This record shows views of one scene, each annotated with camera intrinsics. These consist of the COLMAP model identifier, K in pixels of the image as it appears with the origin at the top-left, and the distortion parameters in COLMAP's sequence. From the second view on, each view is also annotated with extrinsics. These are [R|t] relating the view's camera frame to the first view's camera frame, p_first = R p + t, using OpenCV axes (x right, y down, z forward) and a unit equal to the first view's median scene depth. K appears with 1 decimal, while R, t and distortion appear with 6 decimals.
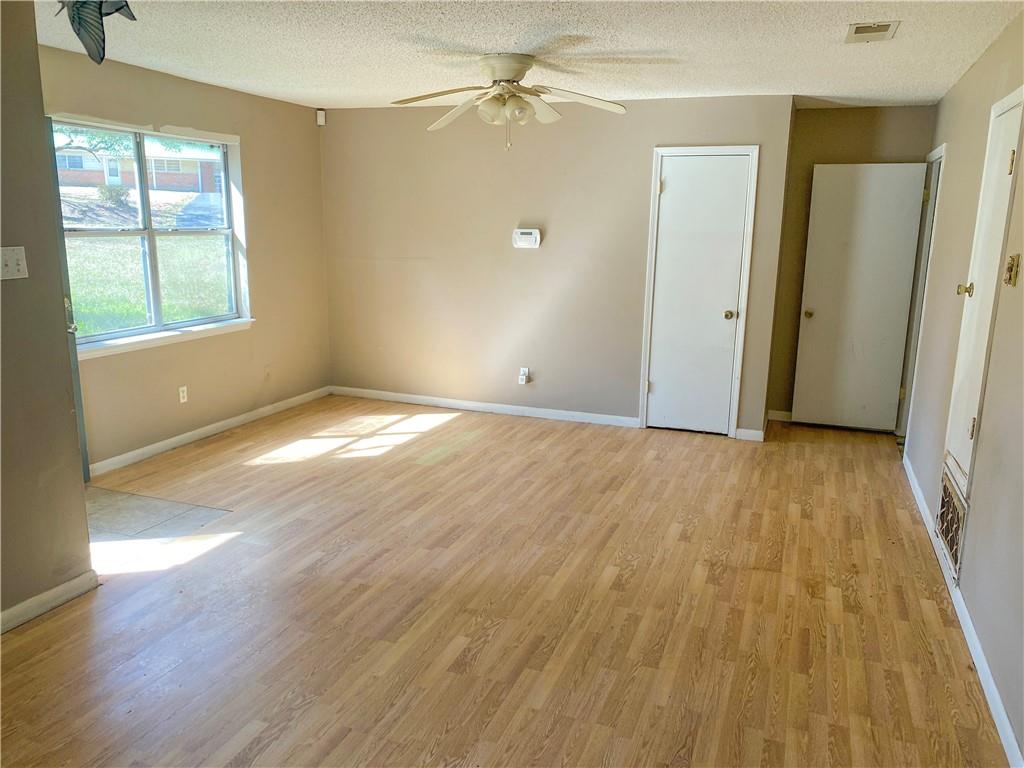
lens RADIAL K [[805.4, 0, 509.3], [0, 805.4, 388.0], [0, 0, 1]] dist [0.061958, -0.019739]
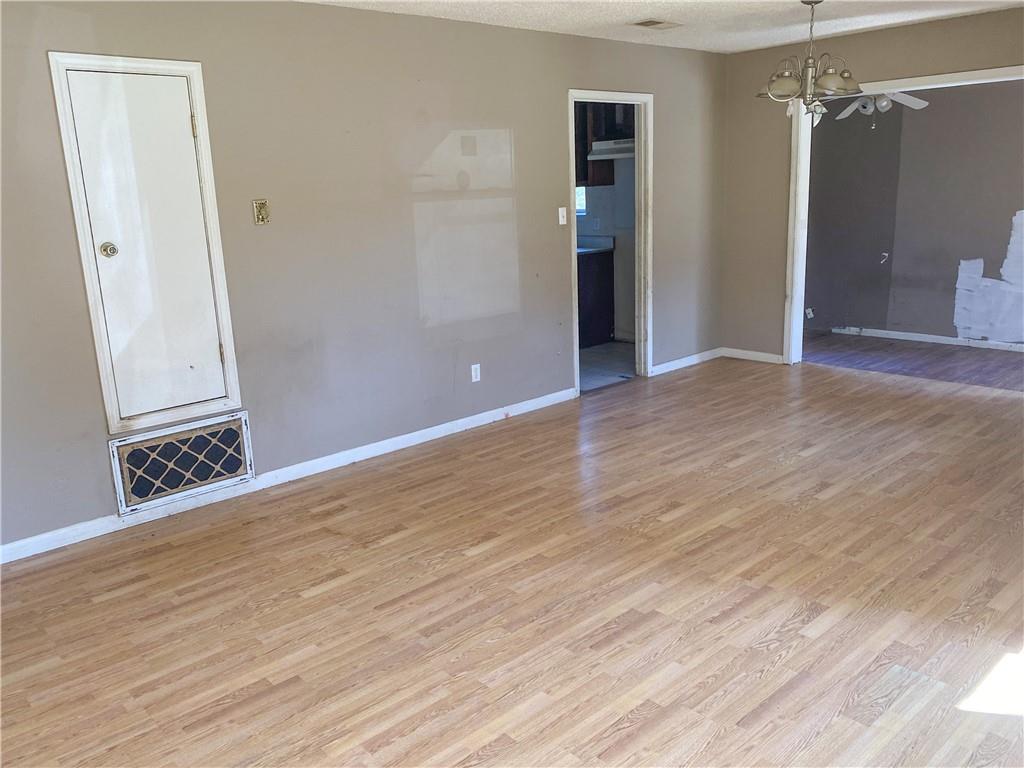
lens RADIAL K [[805.4, 0, 510.7], [0, 805.4, 381.9], [0, 0, 1]] dist [0.061958, -0.019739]
pose [[-0.893621, -0.097364, 0.438135, -0.300287], [0.109108, 0.899777, 0.422489, -0.339265], [-0.435359, 0.425349, -0.793436, 1.632522]]
